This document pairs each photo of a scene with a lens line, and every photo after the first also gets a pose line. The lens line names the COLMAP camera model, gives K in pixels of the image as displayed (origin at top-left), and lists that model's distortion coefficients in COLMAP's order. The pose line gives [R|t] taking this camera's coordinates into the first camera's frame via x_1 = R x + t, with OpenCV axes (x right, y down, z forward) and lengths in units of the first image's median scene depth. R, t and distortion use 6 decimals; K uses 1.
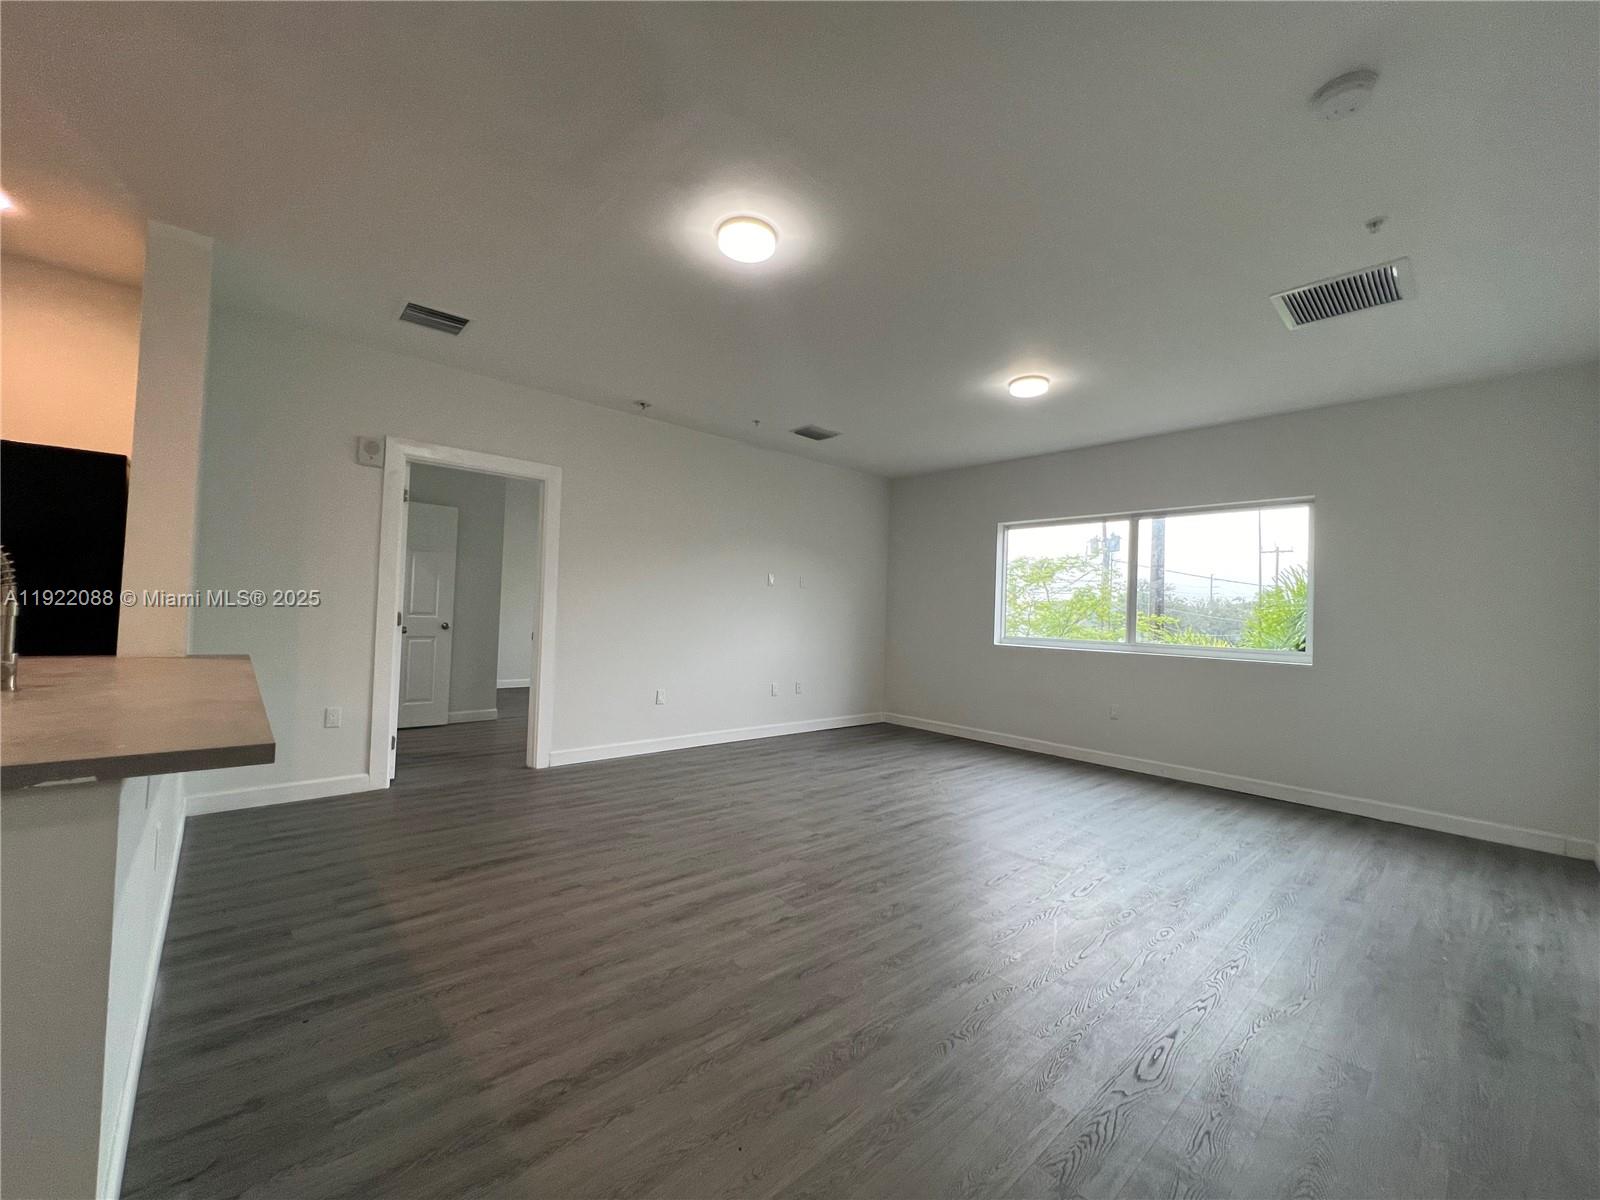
lens RADIAL K [[632.0, 0, 800.0], [0, 632.0, 600.0], [0, 0, 1]] dist [-0.001057, -0.000187]
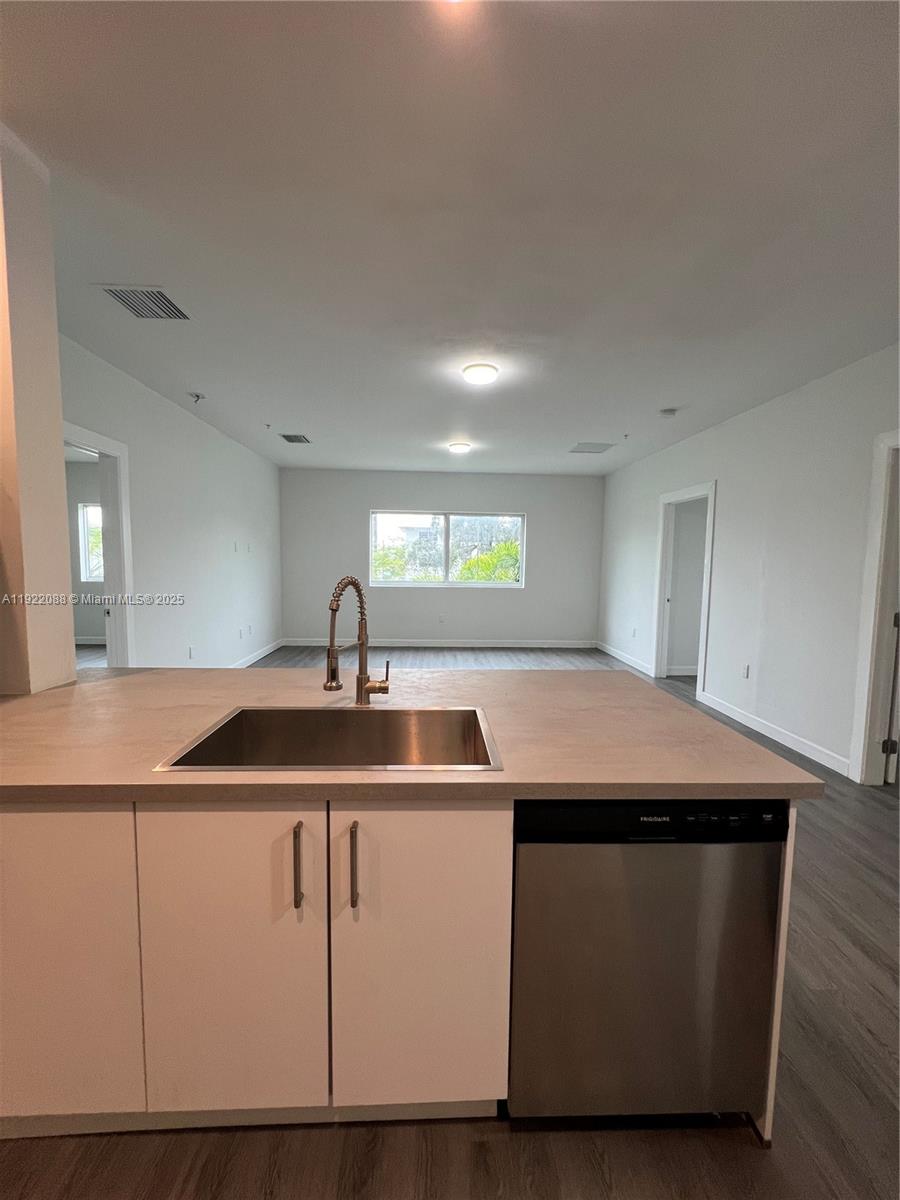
lens RADIAL K [[489.1, 0, 450.0], [0, 489.1, 600.0], [0, 0, 1]] dist [0.000004, -0.000007]
pose [[0.637777, -0.087584, 0.765225, -0.790750], [-0.010142, 0.992473, 0.122046, -0.073811], [-0.770154, -0.085599, 0.632088, 0.070767]]
